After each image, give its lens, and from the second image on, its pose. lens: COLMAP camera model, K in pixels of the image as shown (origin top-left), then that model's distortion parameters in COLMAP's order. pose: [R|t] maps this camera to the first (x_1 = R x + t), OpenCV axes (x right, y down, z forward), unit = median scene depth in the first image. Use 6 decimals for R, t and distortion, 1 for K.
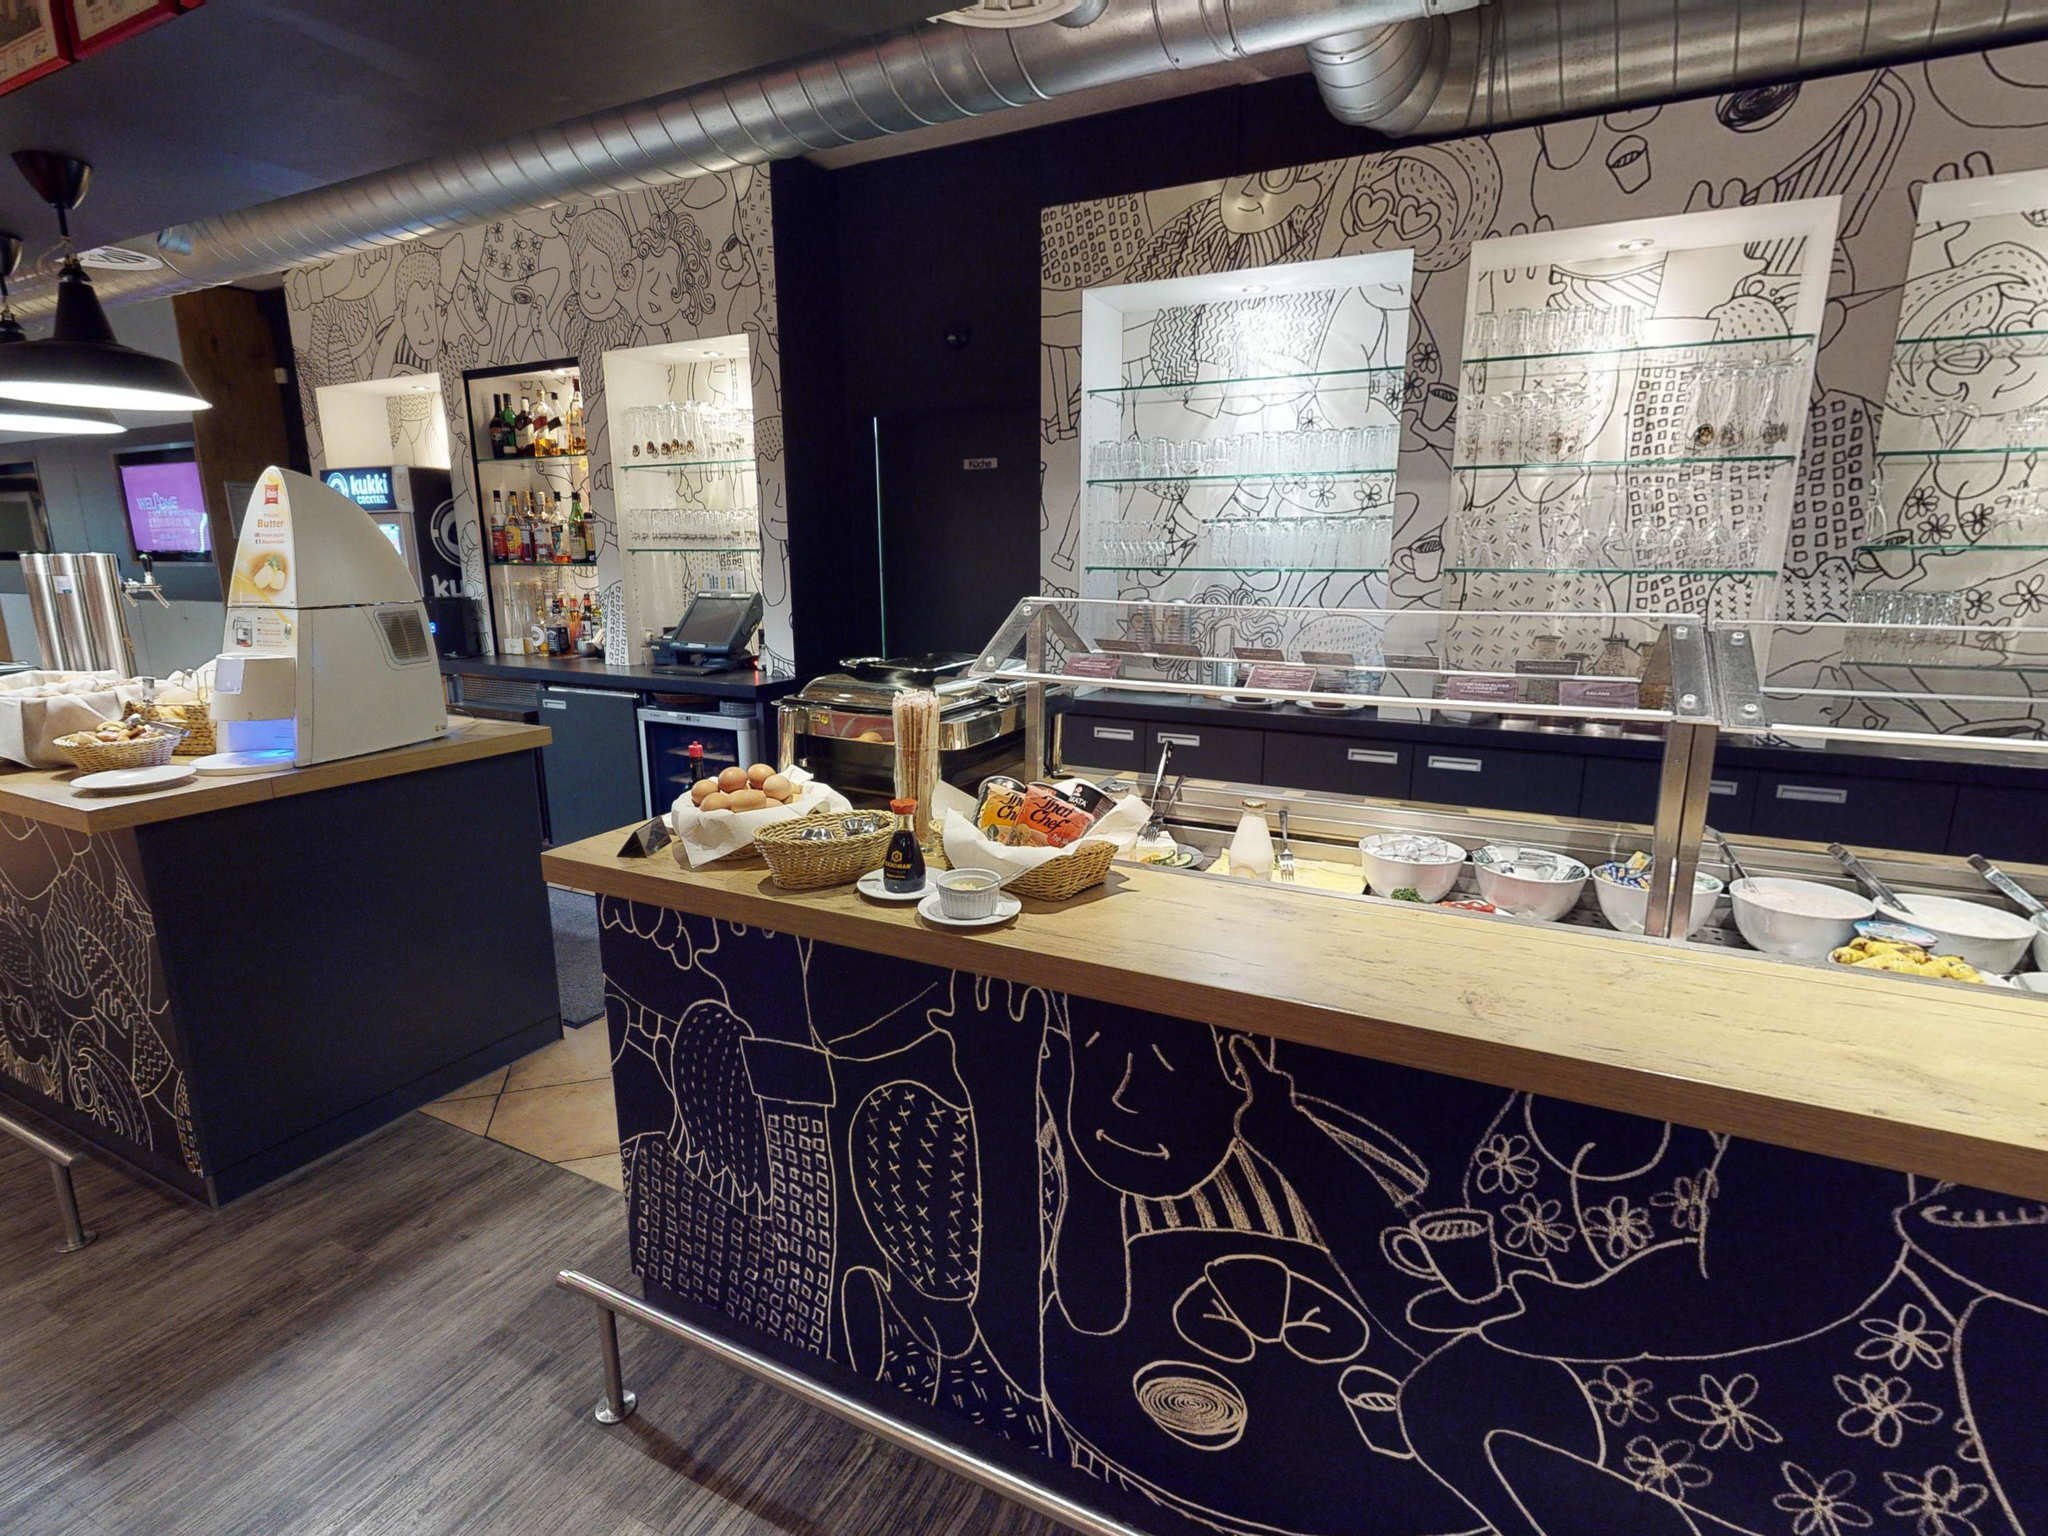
lens RADIAL K [[1002.0, 0, 1023.2], [0, 1002.0, 771.0], [0, 0, 1]] dist [0.000447, -0.000047]
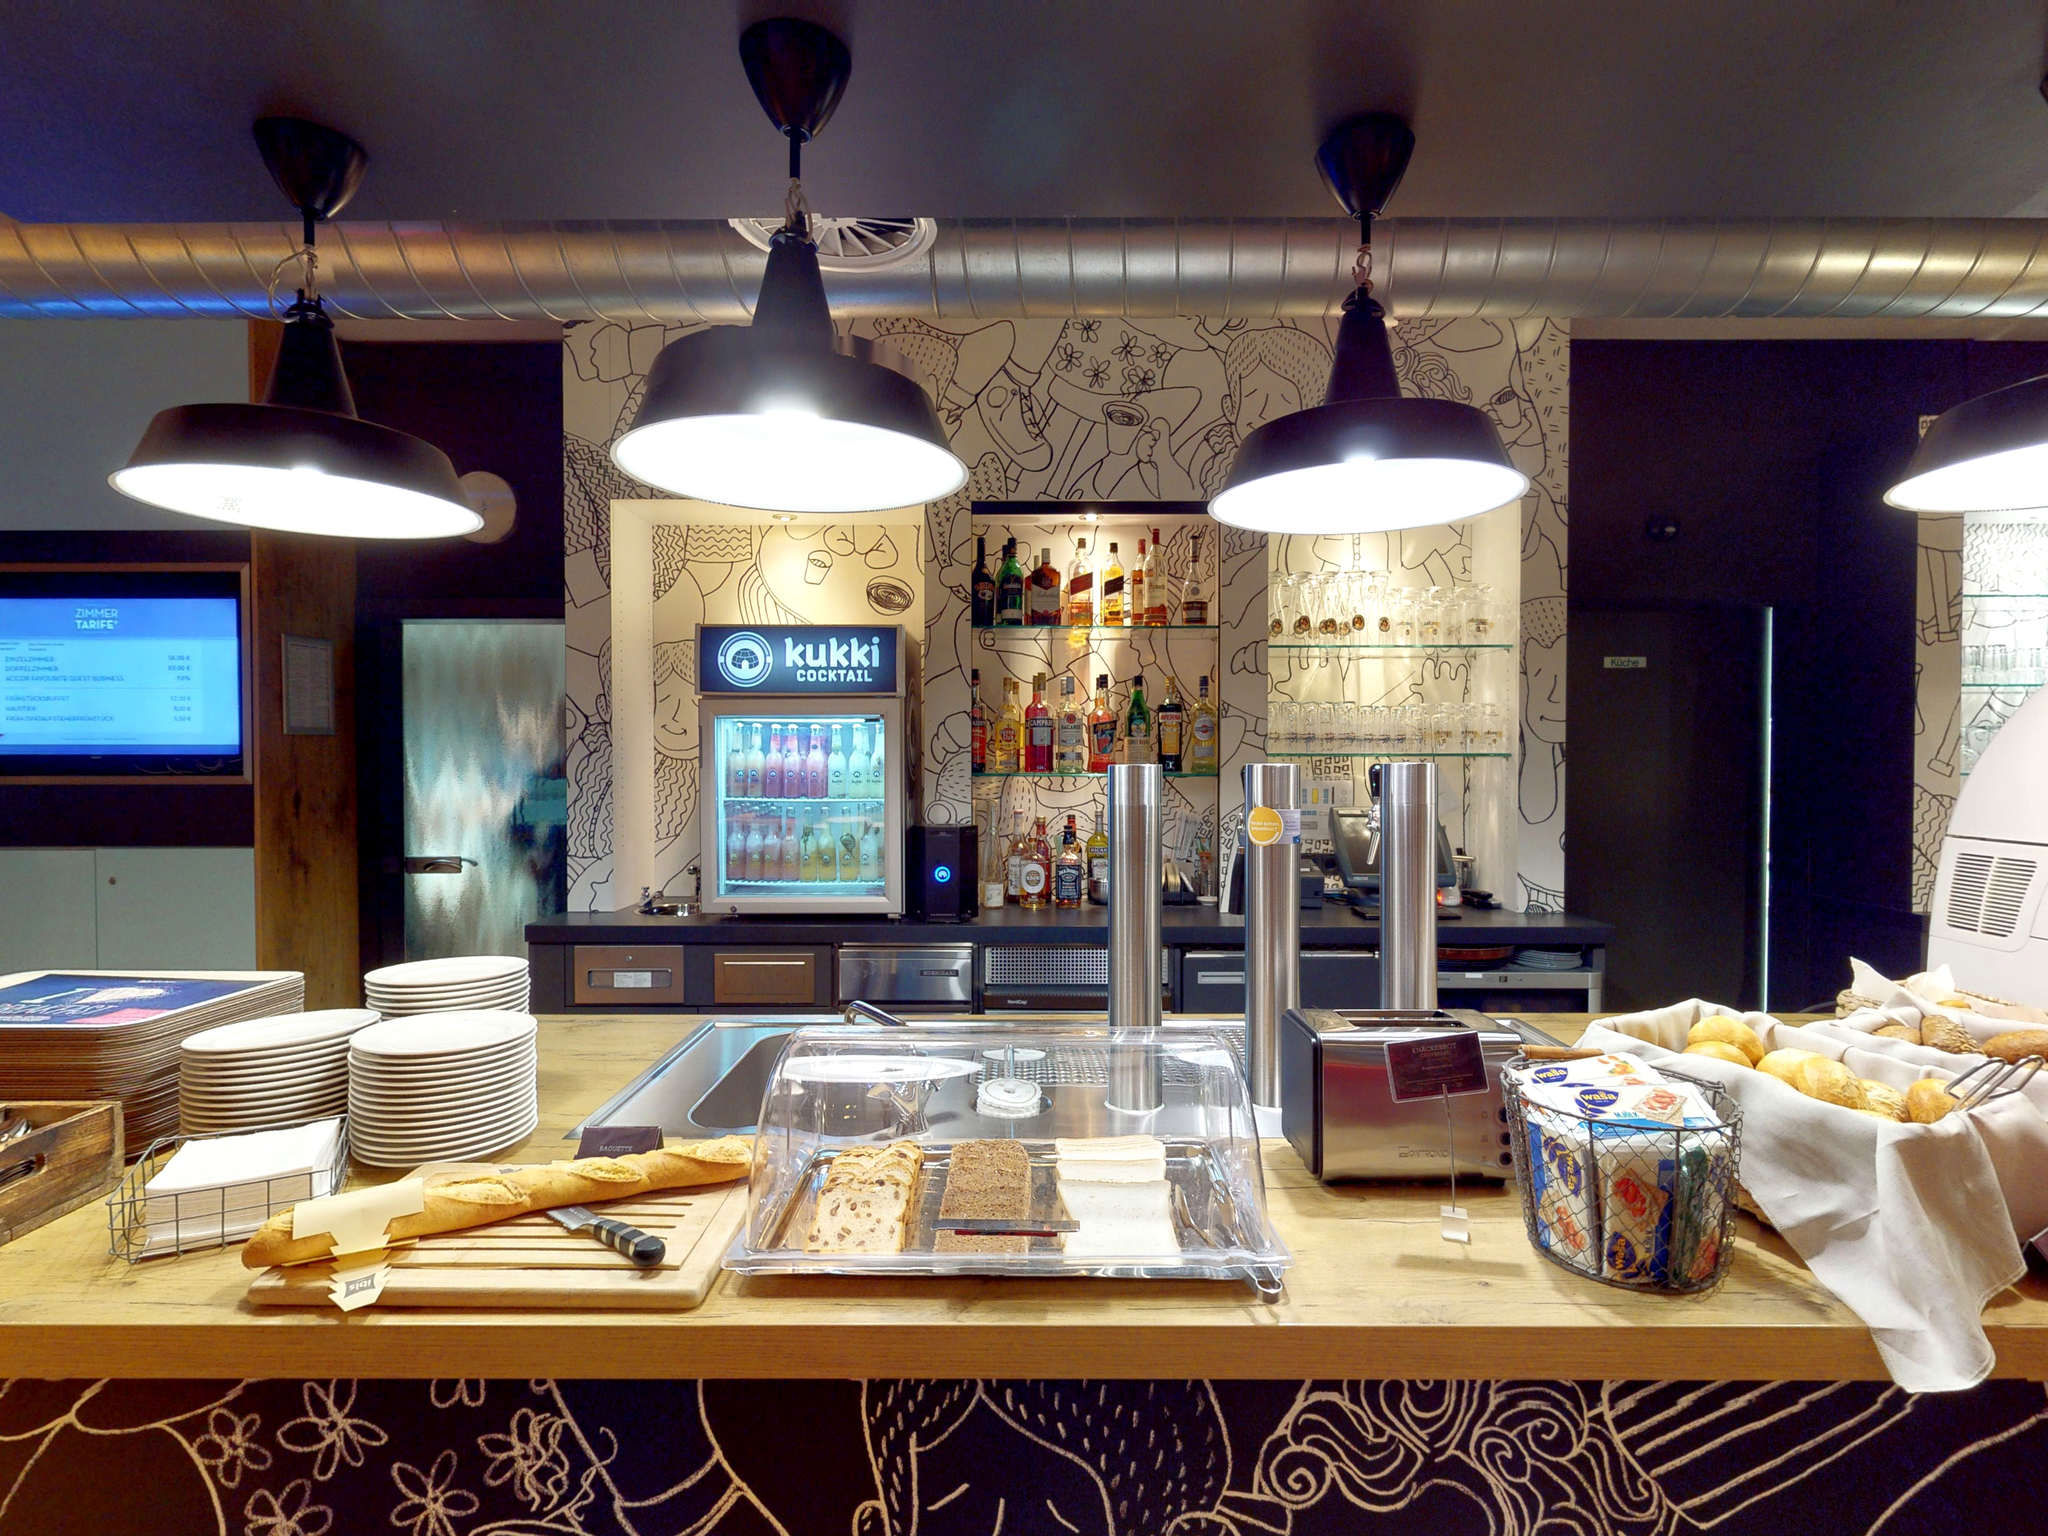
lens RADIAL K [[1002.0, 0, 1023.2], [0, 1002.0, 771.0], [0, 0, 1]] dist [0.000447, -0.000047]
pose [[0.890223, -0.006945, 0.455473, -0.972024], [0.097392, 0.979665, -0.175415, -0.106530], [-0.444992, 0.200518, 0.872797, 0.482823]]
